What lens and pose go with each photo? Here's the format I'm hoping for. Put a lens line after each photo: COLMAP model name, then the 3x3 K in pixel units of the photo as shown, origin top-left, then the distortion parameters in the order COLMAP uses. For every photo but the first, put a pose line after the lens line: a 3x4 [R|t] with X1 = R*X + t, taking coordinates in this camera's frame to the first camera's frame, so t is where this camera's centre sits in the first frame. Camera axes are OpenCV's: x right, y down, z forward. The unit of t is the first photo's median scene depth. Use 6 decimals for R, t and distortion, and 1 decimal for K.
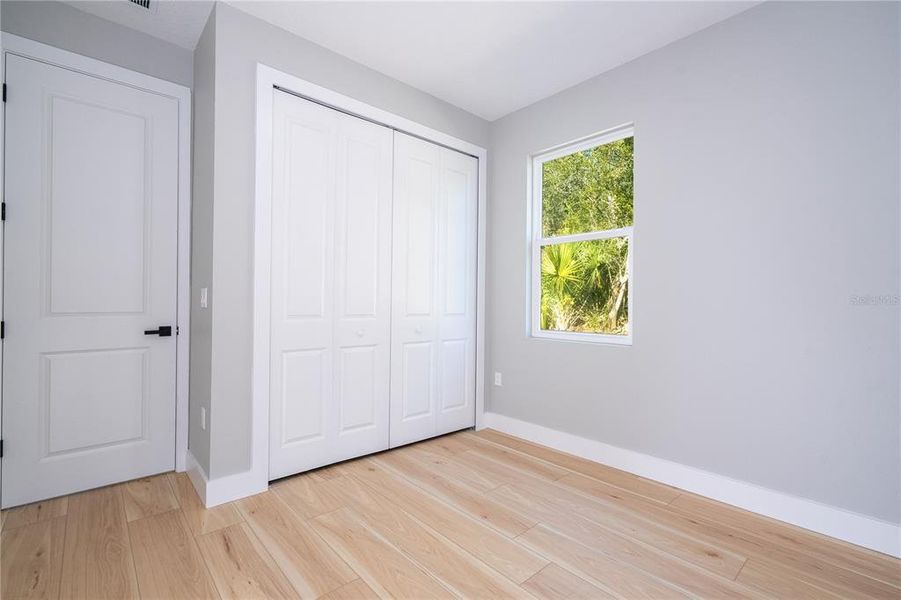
lens RADIAL K [[406.2, 0, 450.0], [0, 406.2, 298.5], [0, 0, 1]] dist [-0.005279, 0.003281]
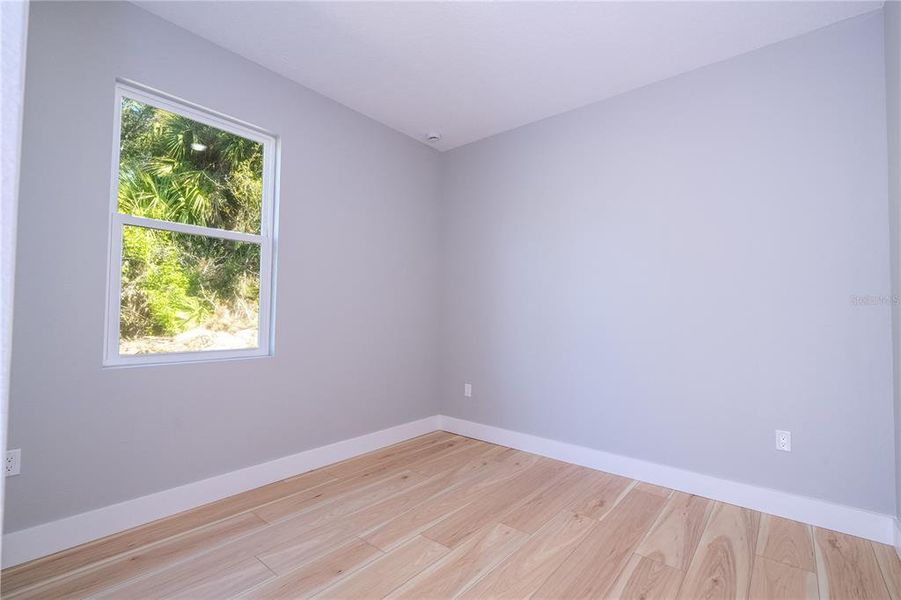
lens RADIAL K [[406.2, 0, 457.5], [0, 406.2, 301.4], [0, 0, 1]] dist [-0.005279, 0.003281]
pose [[-0.160897, 0.026030, 0.986628, -0.728606], [-0.023522, 0.999267, -0.030200, 0.002495], [-0.986691, -0.028067, -0.160166, 0.838884]]
